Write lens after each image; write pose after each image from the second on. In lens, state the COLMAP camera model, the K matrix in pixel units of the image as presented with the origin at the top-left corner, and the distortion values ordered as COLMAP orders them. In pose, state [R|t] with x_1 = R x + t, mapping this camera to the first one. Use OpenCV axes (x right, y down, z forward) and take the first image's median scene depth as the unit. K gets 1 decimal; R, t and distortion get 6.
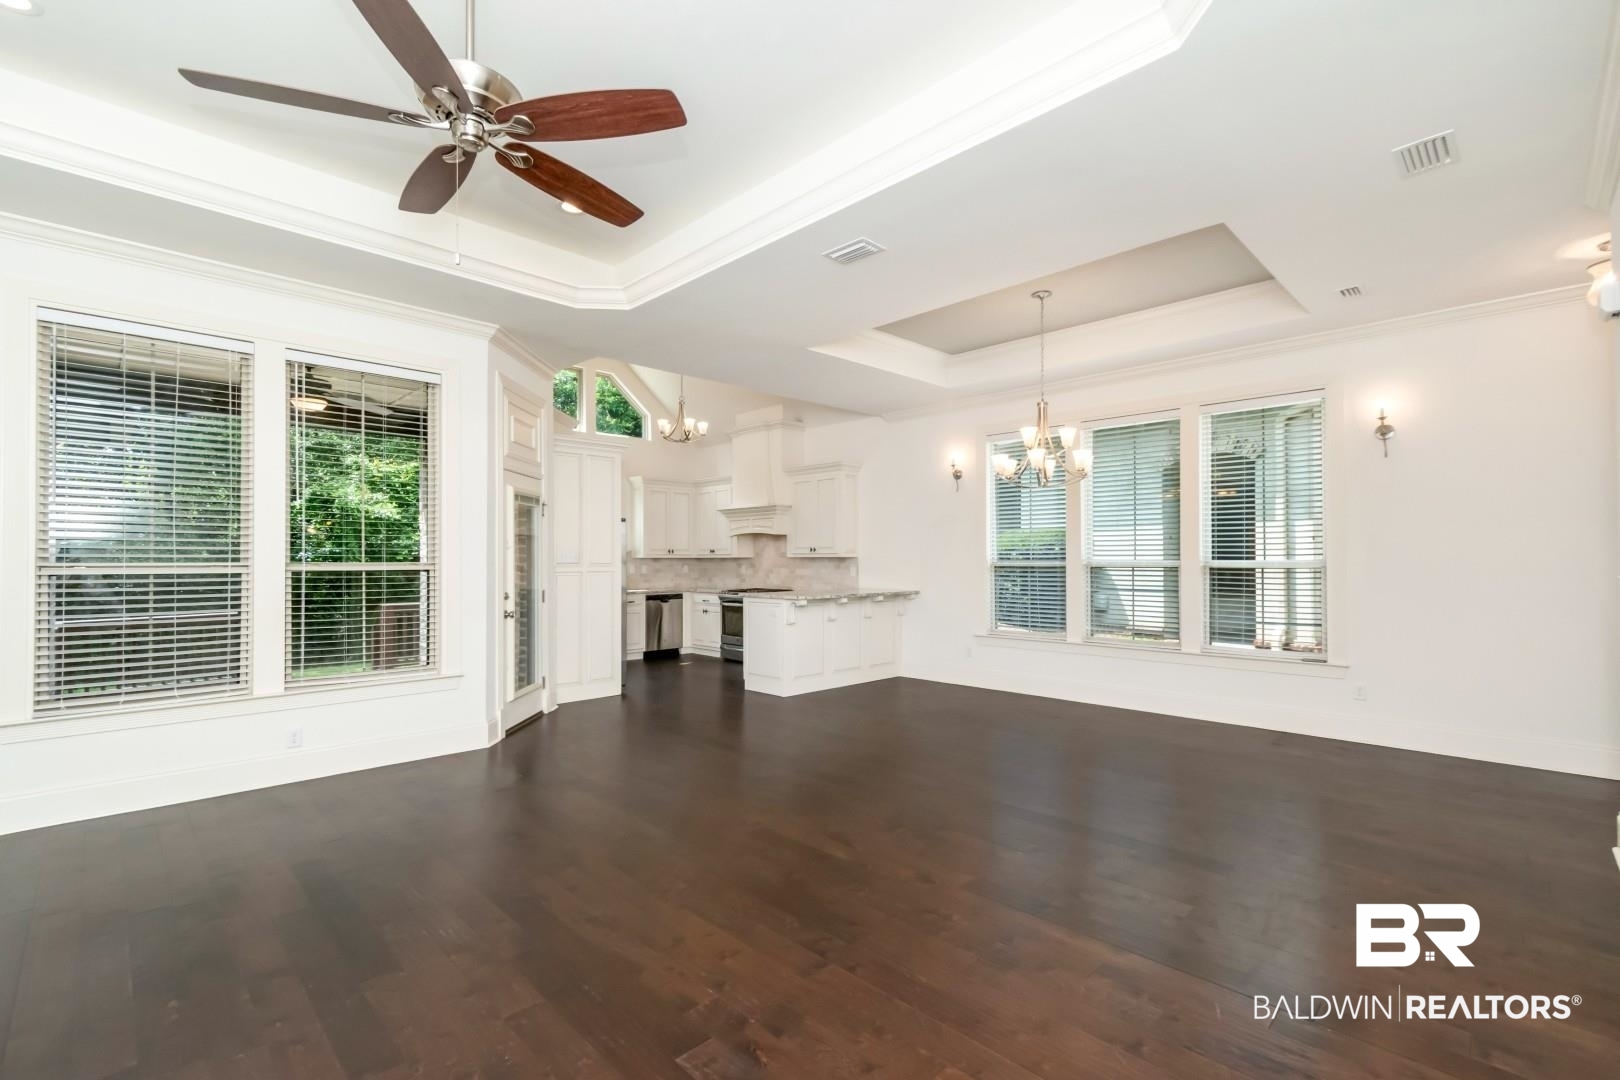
lens RADIAL K [[732.3, 0, 805.1], [0, 732.3, 556.9], [0, 0, 1]] dist [0.003220, -0.001326]
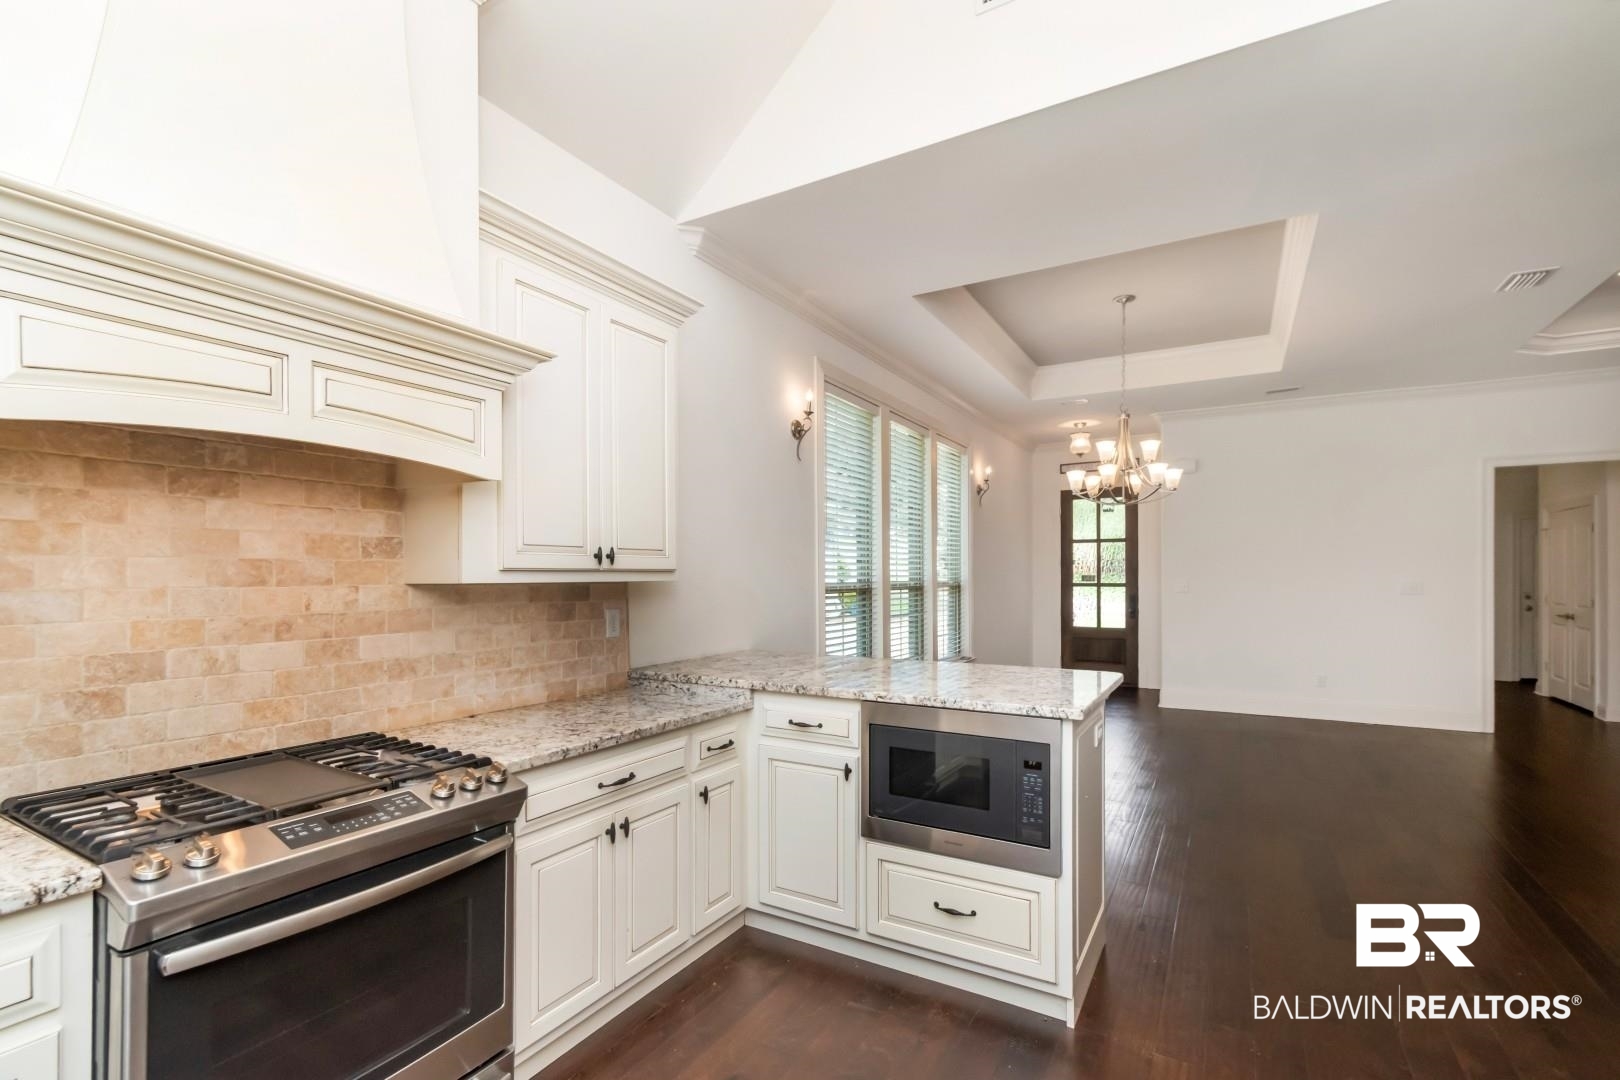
lens RADIAL K [[732.3, 0, 827.8], [0, 732.3, 572.3], [0, 0, 1]] dist [0.003220, -0.001326]
pose [[-0.282101, 0.004862, 0.959373, -0.282563], [0.000840, 0.999988, -0.004821, -0.002315], [-0.959384, -0.000554, -0.282101, 0.982128]]
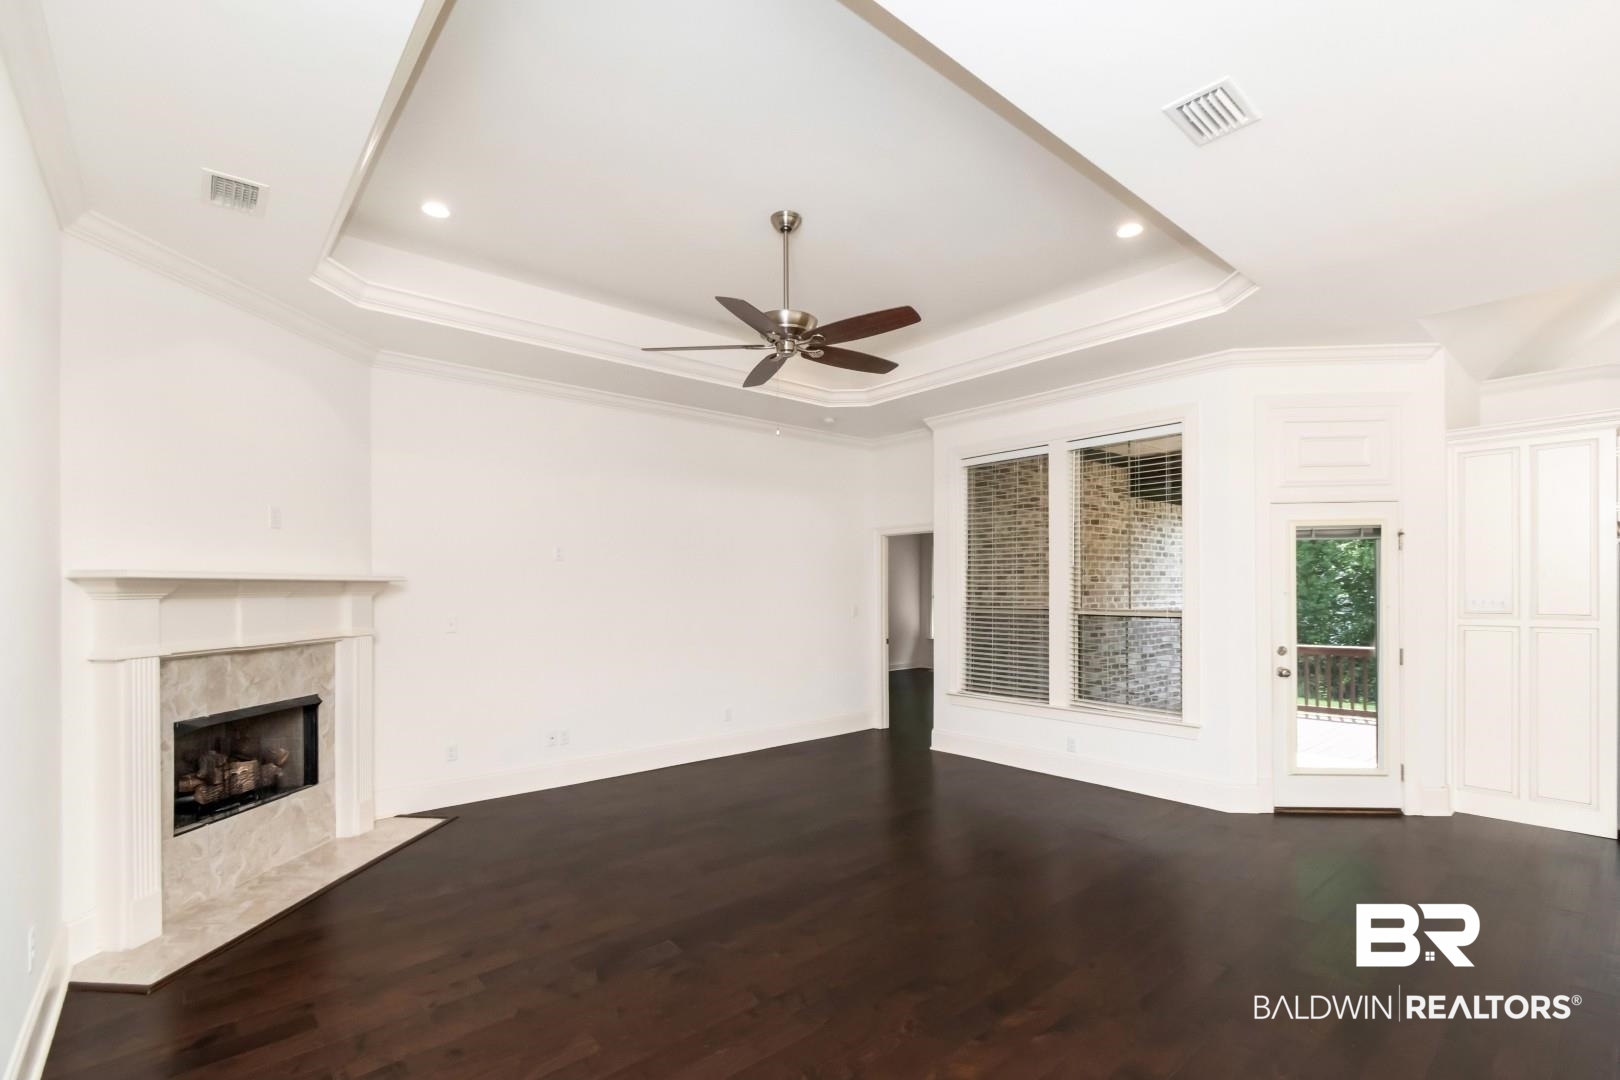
lens RADIAL K [[732.3, 0, 800.8], [0, 732.3, 587.5], [0, 0, 1]] dist [0.003220, -0.001326]
pose [[-0.073374, 0.003400, -0.997299, 0.303810], [0.009884, 0.999948, 0.002682, -0.016944], [0.997256, -0.009660, -0.073404, 0.312213]]
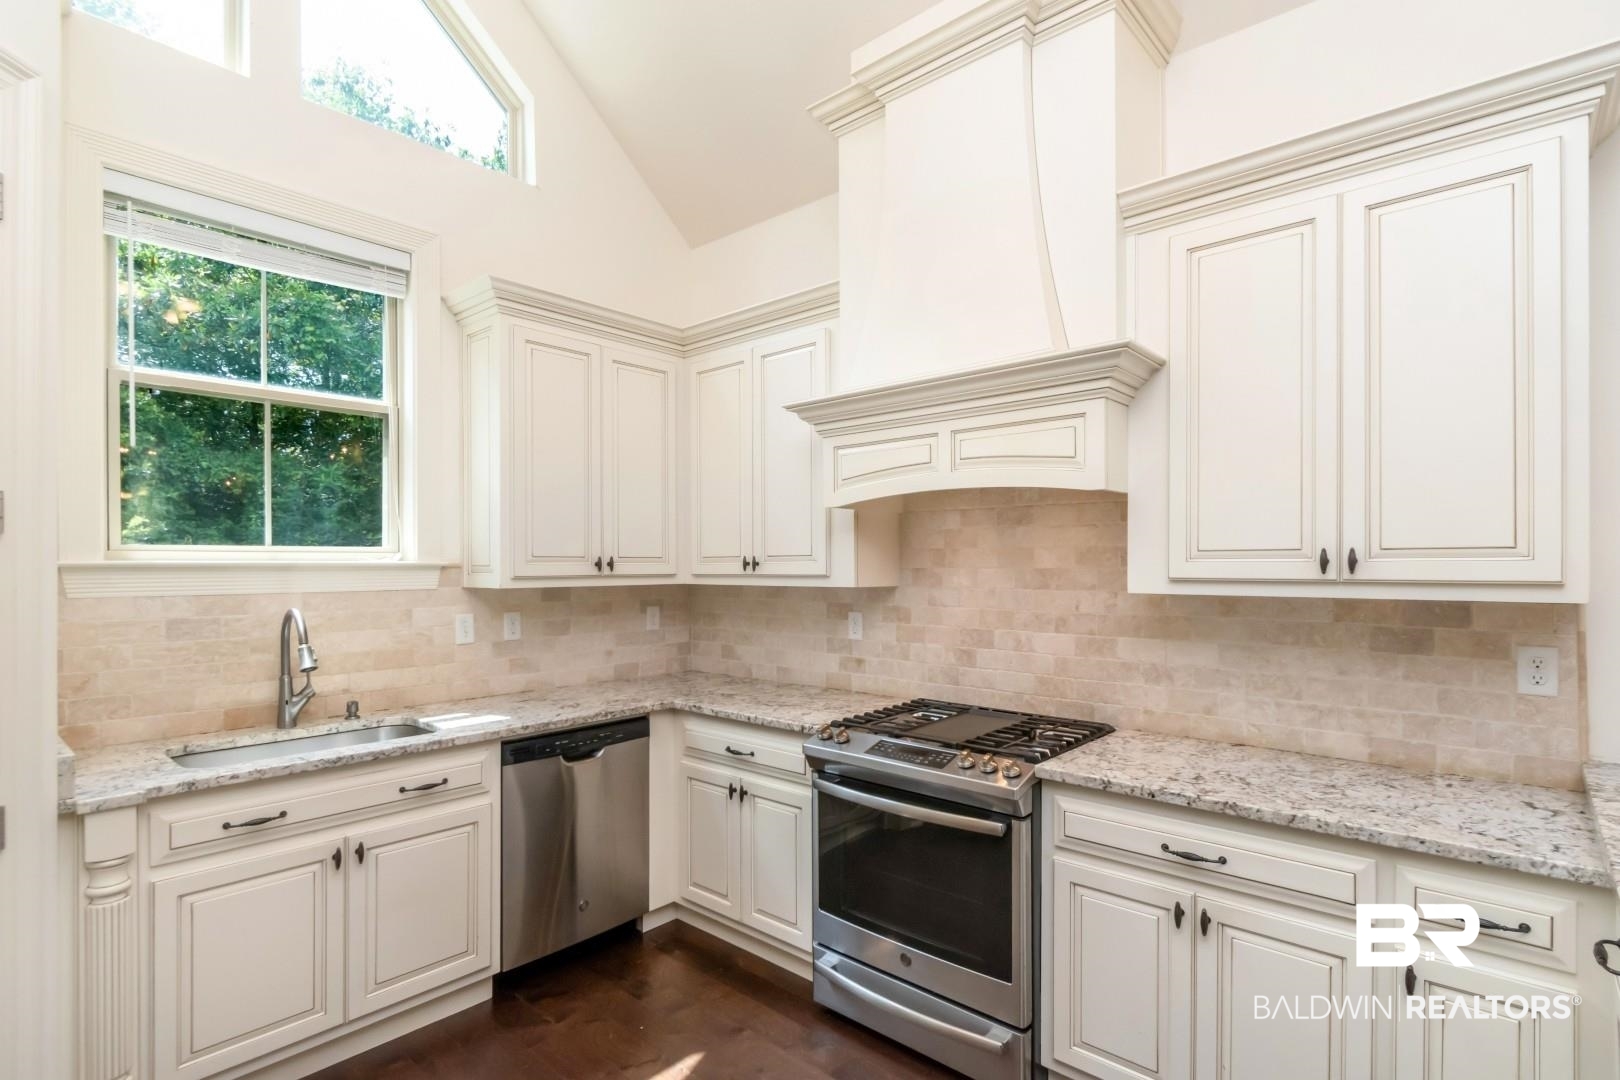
lens RADIAL K [[795.2, 0, 804.3], [0, 795.2, 564.5], [0, 0, 1]] dist [0.003791, -0.001786]
pose [[0.998114, 0.000626, 0.061376, -0.142877], [-0.000766, 0.999997, 0.002250, -0.009516], [-0.061375, -0.002293, 0.998112, 0.783271]]
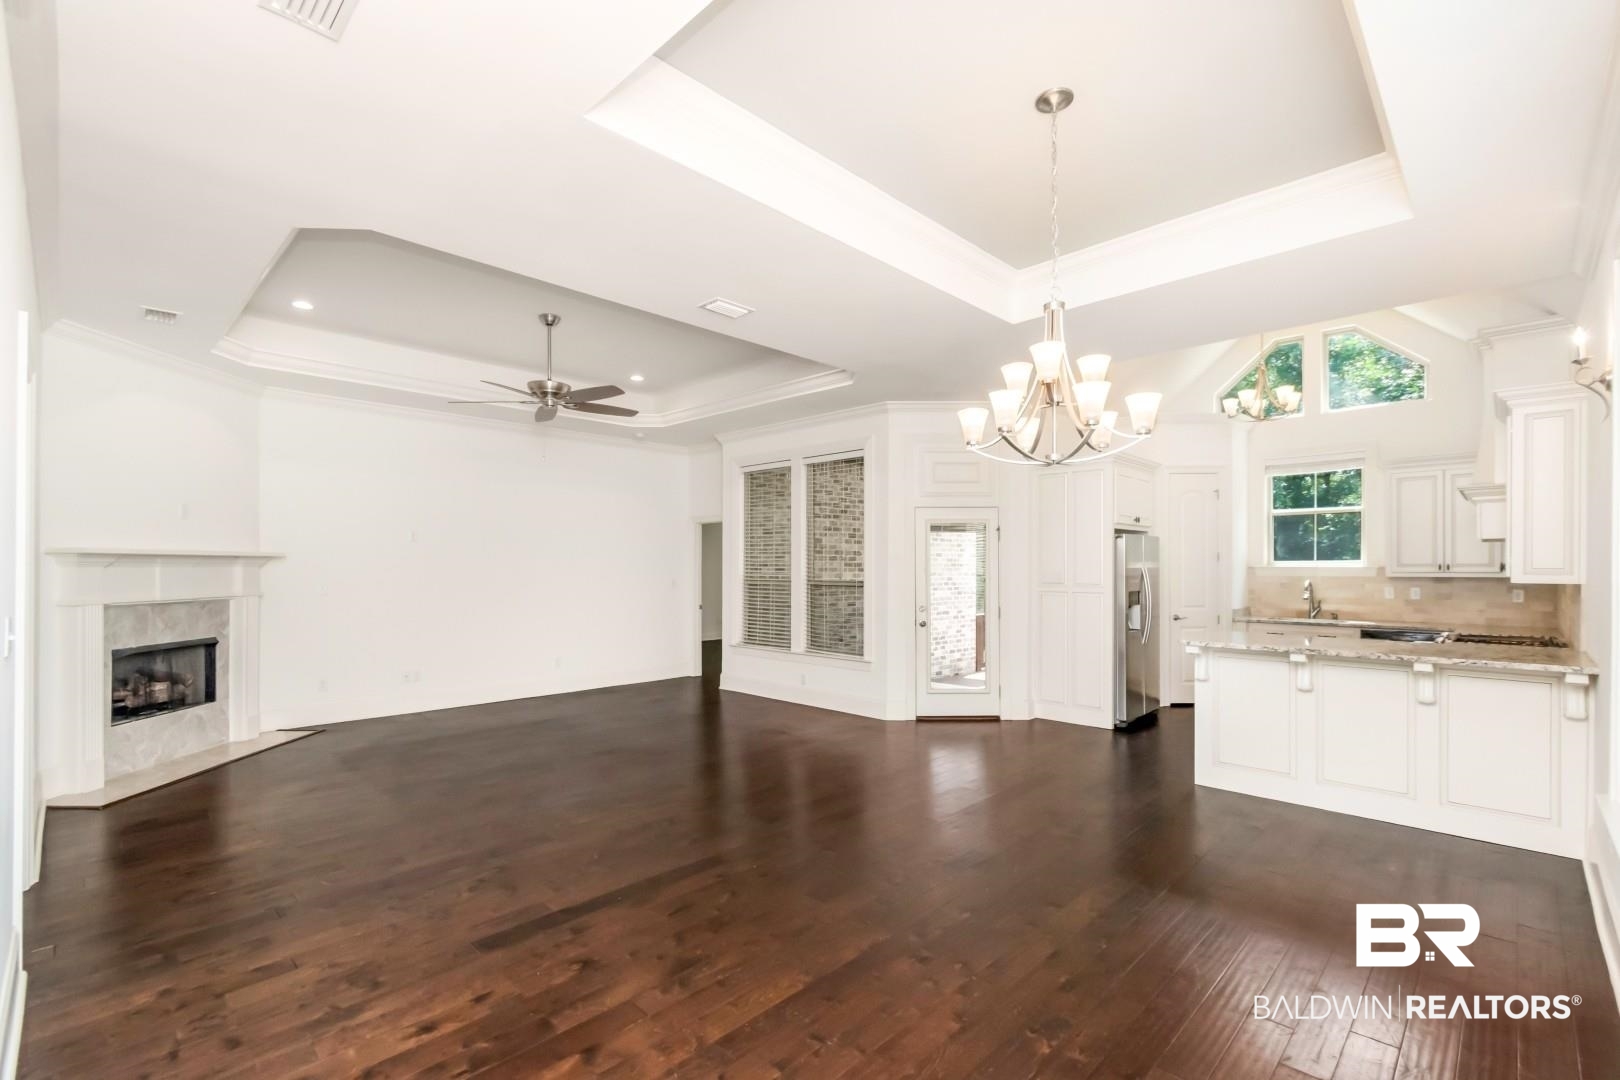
lens RADIAL K [[732.3, 0, 804.2], [0, 732.3, 565.6], [0, 0, 1]] dist [0.003220, -0.001326]
pose [[0.013637, 0.002197, -0.999905, 0.522824], [0.002886, 0.999993, 0.002237, -0.014138], [0.999903, -0.002916, 0.013631, 0.487158]]
